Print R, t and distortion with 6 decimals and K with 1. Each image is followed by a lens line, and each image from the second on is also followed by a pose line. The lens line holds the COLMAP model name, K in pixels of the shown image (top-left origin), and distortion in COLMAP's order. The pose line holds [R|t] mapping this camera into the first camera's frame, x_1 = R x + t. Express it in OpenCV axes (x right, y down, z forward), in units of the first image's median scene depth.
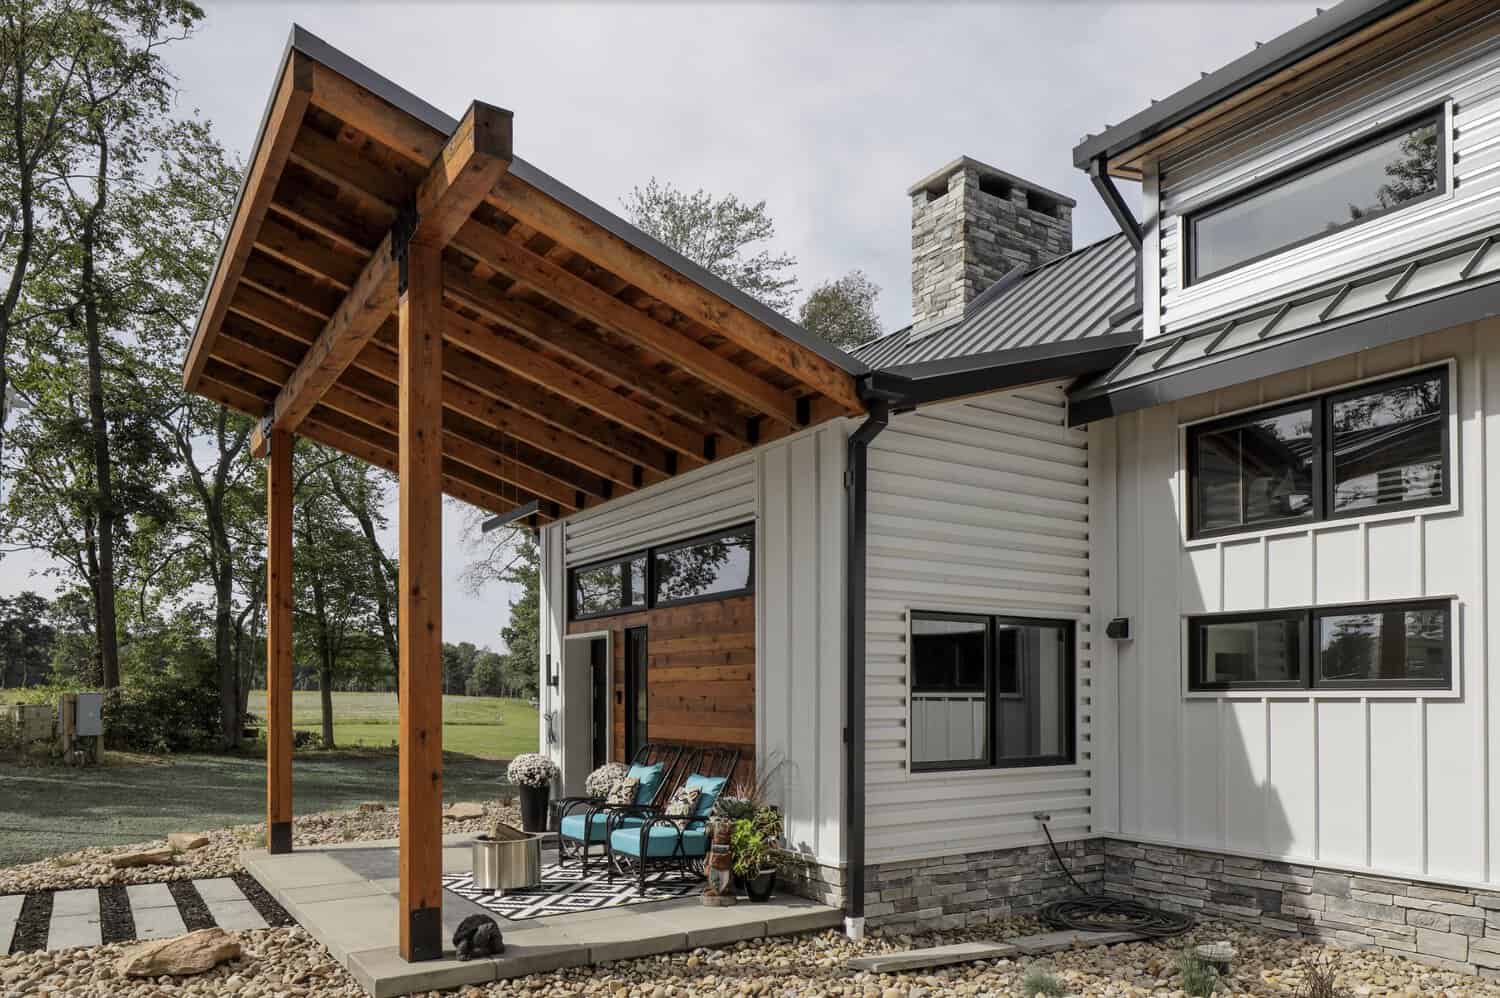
lens RADIAL K [[1029.0, 0, 744.8], [0, 1029.0, 611.0], [0, 0, 1]] dist [0.001530, 0.001558]
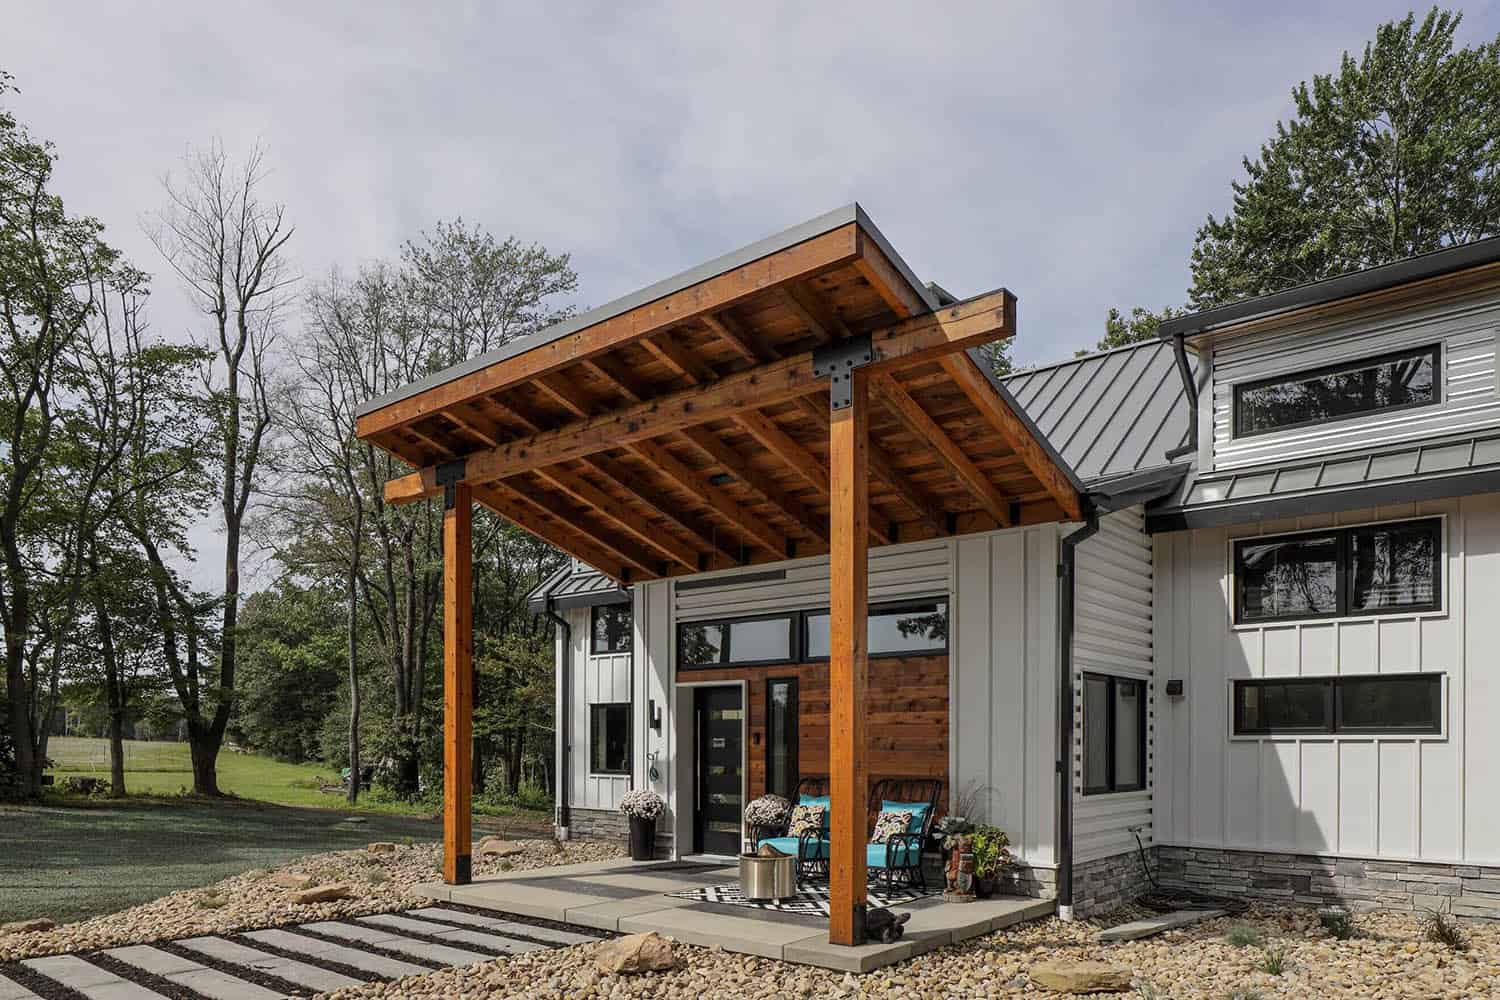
lens RADIAL K [[1017.7, 0, 749.7], [0, 1017.7, 662.6], [0, 0, 1]] dist [0.002311, 0.003623]
pose [[0.955285, 0.026174, 0.294527, -0.605807], [-0.027336, 0.999626, -0.000174, -0.000445], [-0.294422, -0.007885, 0.955643, -0.106584]]
